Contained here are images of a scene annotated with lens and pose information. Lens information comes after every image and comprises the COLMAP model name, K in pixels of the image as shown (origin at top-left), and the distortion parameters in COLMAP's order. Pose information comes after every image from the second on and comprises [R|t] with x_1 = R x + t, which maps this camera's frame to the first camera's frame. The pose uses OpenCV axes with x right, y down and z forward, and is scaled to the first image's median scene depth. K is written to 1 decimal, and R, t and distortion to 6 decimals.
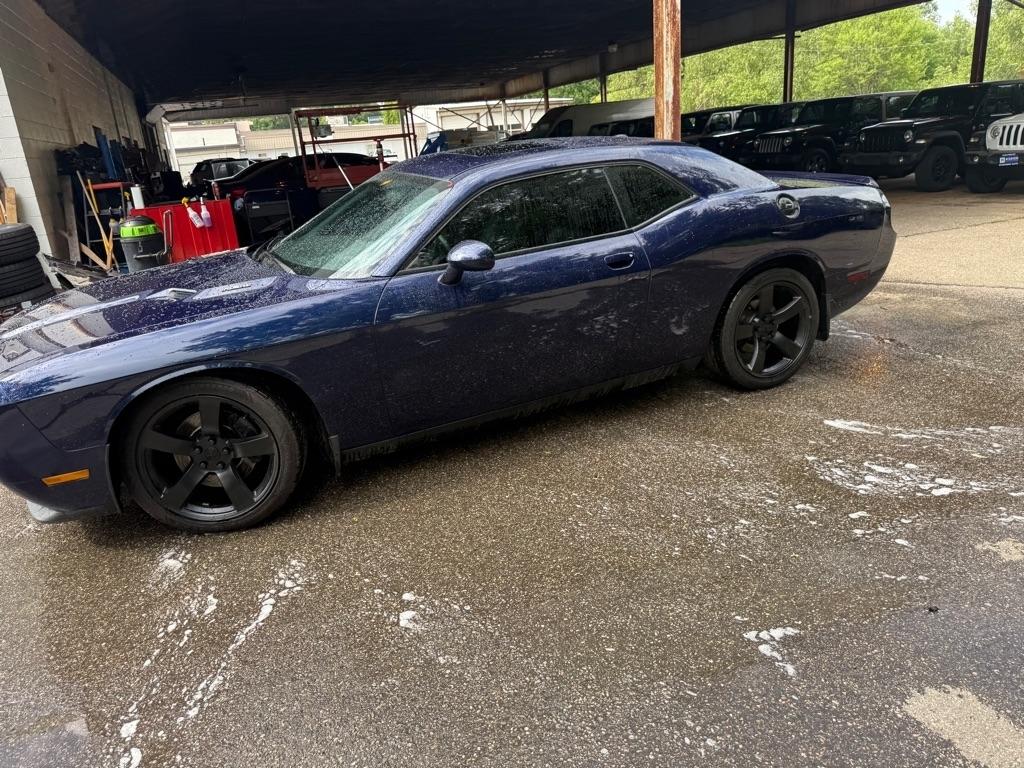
lens RADIAL K [[727.0, 0, 510.3], [0, 727.0, 381.5], [0, 0, 1]] dist [0.021741, -0.027871]
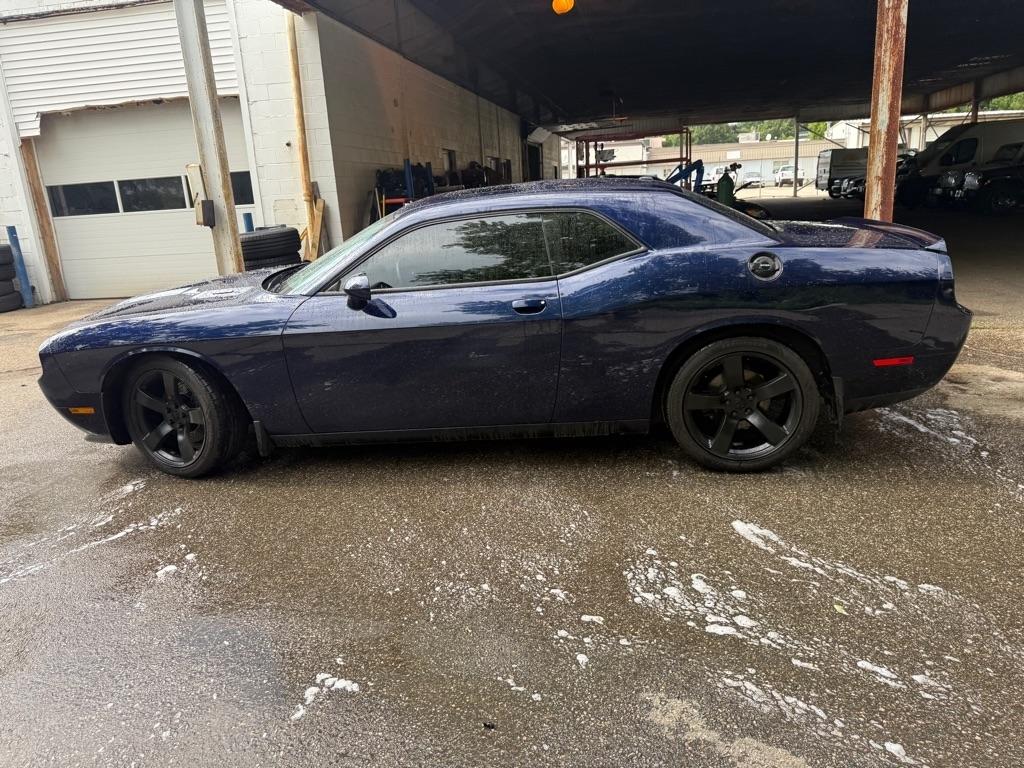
lens RADIAL K [[727.0, 0, 505.0], [0, 727.0, 373.0], [0, 0, 1]] dist [0.021741, -0.027871]
pose [[0.850367, 0.160389, -0.501149, 0.629752], [-0.174865, 0.984422, 0.018341, -0.088096], [0.496284, 0.072036, 0.865166, 0.128689]]
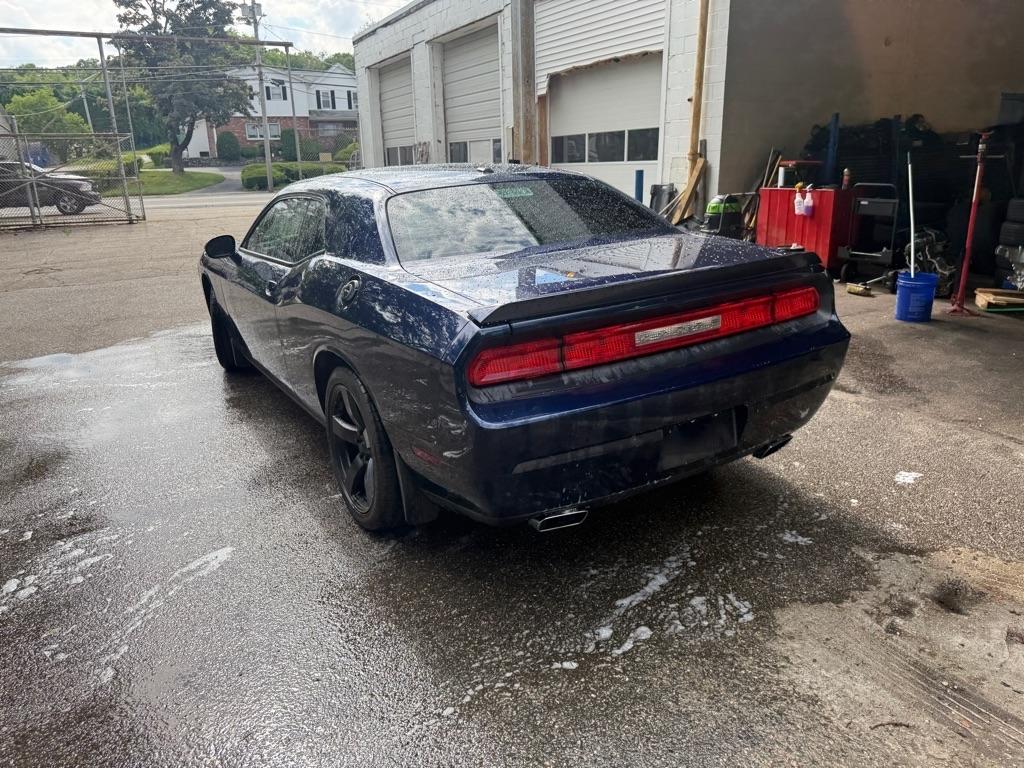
lens RADIAL K [[727.0, 0, 504.2], [0, 727.0, 383.3], [0, 0, 1]] dist [0.021741, -0.027871]
pose [[0.098930, 0.367633, -0.924694, 1.193995], [-0.299626, 0.897133, 0.324619, -0.481120], [0.948914, 0.244948, 0.198906, 1.132998]]
